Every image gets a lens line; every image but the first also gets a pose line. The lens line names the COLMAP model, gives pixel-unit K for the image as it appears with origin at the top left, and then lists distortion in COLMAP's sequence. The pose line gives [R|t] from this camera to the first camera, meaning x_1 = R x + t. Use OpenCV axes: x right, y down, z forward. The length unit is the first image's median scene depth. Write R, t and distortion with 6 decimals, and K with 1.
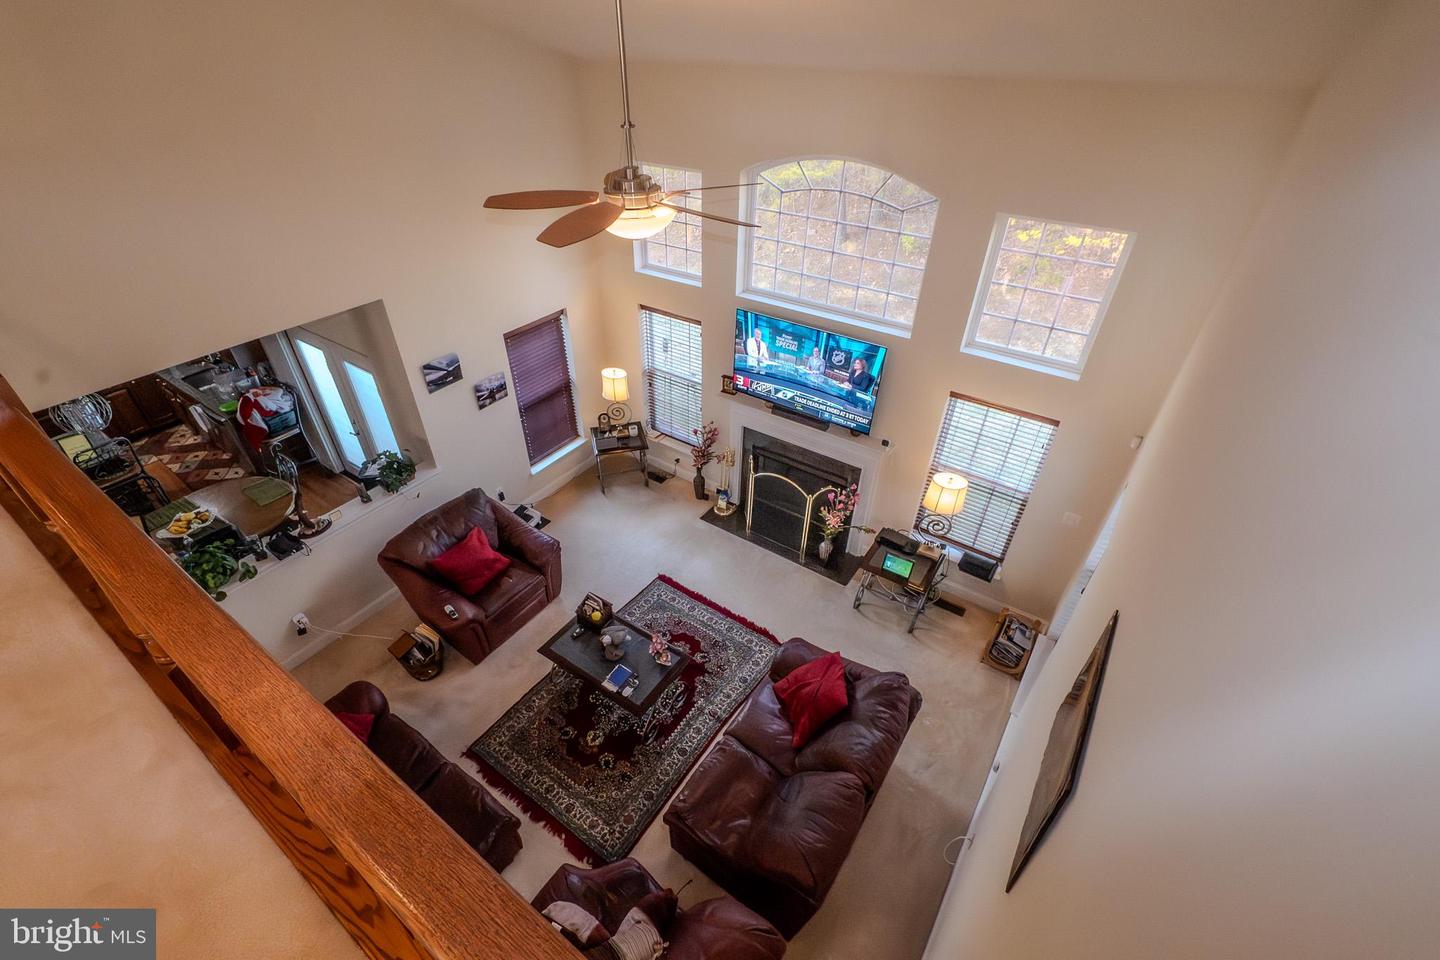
lens RADIAL K [[631.4, 0, 709.3], [0, 631.4, 483.4], [0, 0, 1]] dist [-0.012175, -0.001072]
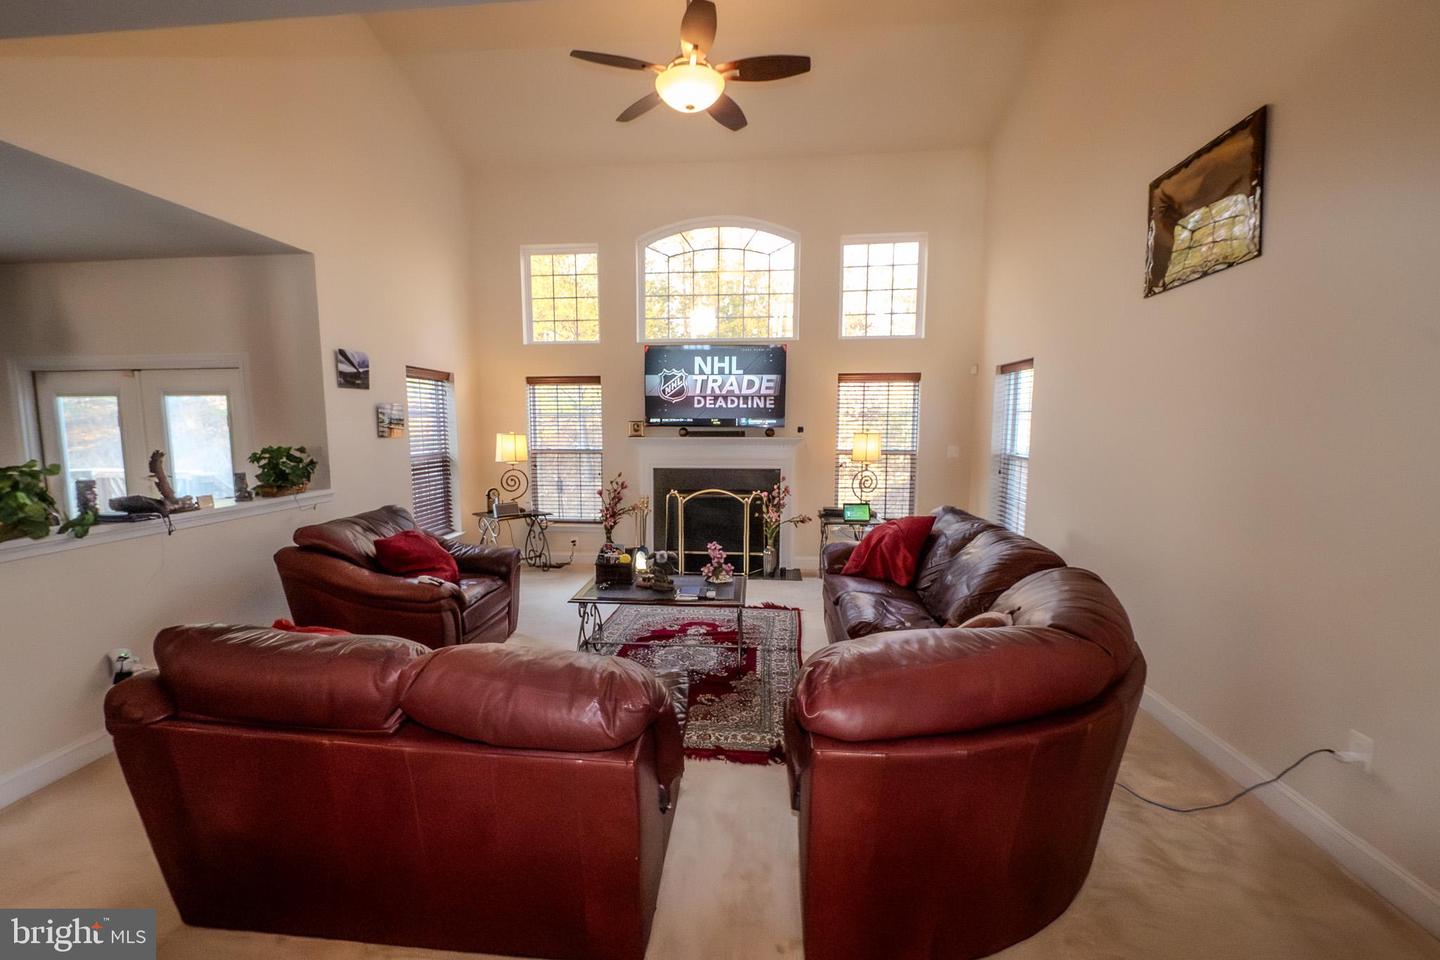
lens RADIAL K [[631.4, 0, 708.1], [0, 631.4, 488.7], [0, 0, 1]] dist [-0.012175, -0.001072]
pose [[0.864690, -0.060178, 0.498687, -0.442208], [0.312800, 0.841313, -0.440850, 0.479039], [-0.393022, 0.537188, 0.746299, 0.269822]]
